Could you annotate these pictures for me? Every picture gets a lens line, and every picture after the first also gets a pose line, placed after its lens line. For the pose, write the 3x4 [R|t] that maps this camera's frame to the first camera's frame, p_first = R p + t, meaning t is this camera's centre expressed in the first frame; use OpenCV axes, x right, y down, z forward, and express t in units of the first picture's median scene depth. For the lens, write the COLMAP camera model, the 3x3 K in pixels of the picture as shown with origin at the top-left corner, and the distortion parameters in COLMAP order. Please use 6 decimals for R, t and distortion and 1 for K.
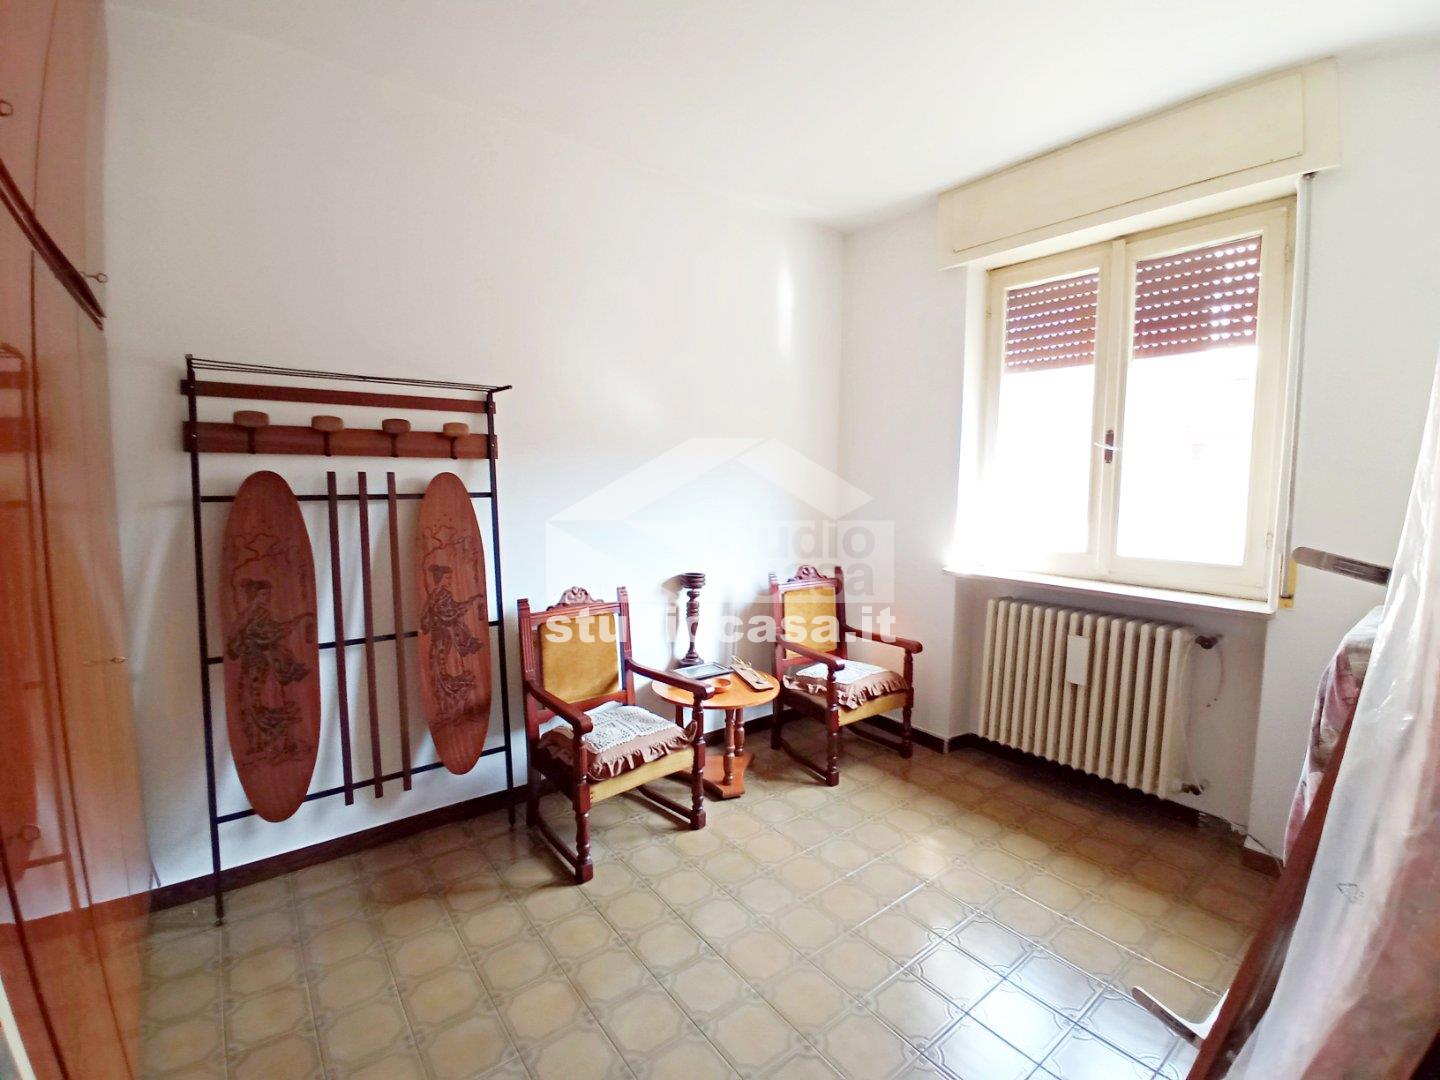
lens RADIAL K [[647.0, 0, 717.2], [0, 647.0, 533.4], [0, 0, 1]] dist [0.000940, -0.010867]
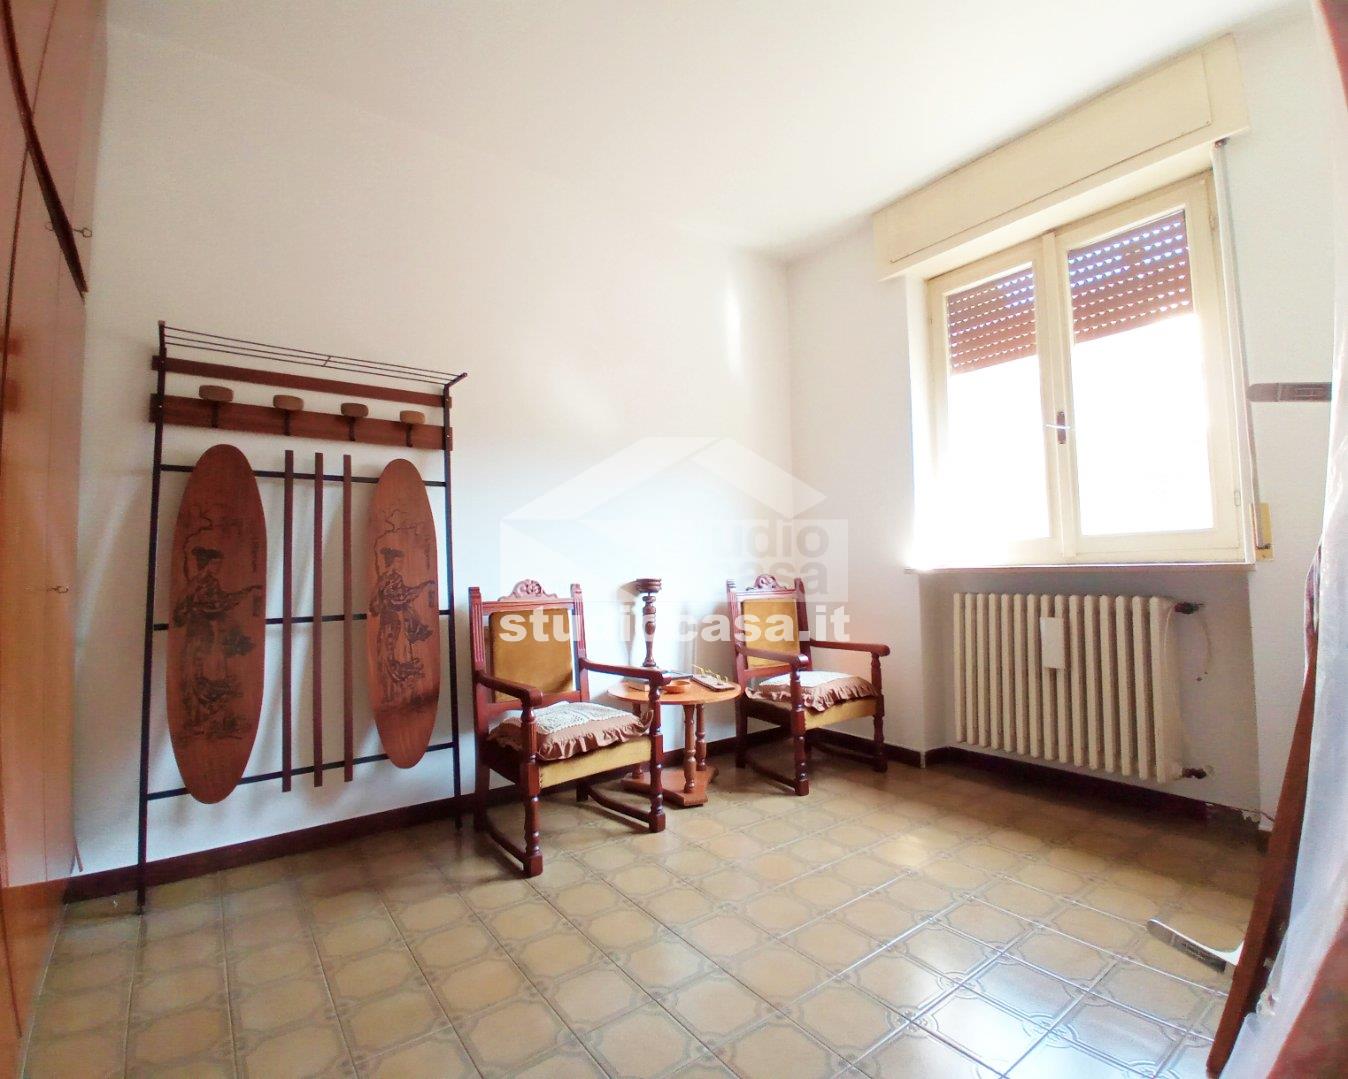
lens RADIAL K [[648.3, 0, 663.2], [0, 648.3, 535.2], [0, 0, 1]] dist [-0.002353, -0.009114]
pose [[0.999300, -0.027290, -0.025596, 0.014988], [0.023190, 0.988609, -0.148707, 0.182997], [0.029362, 0.148009, 0.988550, 0.021829]]
